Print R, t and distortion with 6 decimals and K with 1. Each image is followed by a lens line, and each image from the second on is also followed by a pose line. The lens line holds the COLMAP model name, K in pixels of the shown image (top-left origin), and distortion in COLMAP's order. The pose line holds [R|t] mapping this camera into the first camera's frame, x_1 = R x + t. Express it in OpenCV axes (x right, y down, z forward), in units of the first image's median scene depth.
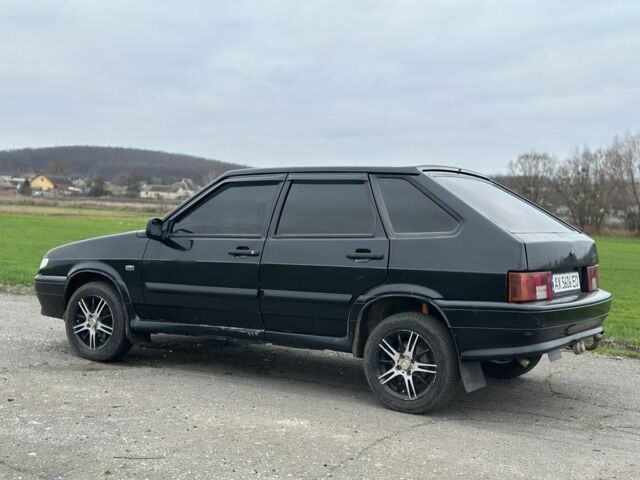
lens RADIAL K [[892.6, 0, 320.0], [0, 892.6, 240.0], [0, 0, 1]] dist [0.108820, -0.031963]
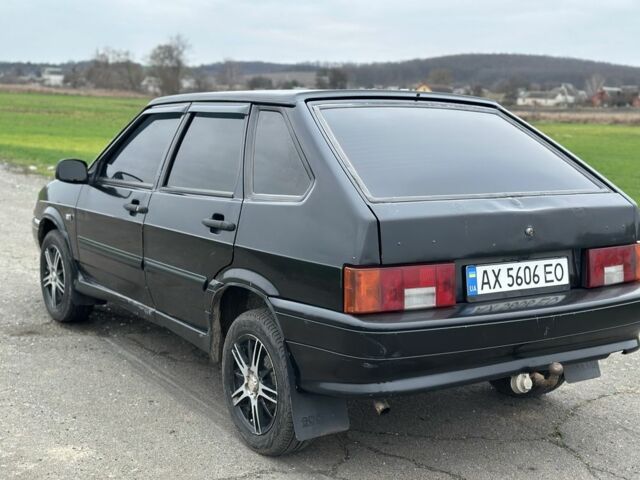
lens RADIAL K [[886.2, 0, 325.9], [0, 886.2, 253.6], [0, 0, 1]] dist [0.135774, -0.030784]
pose [[0.917662, 0.053752, -0.393710, 0.408929], [-0.007291, 0.992919, 0.118567, -0.043122], [0.397296, -0.105934, 0.911556, 0.396006]]
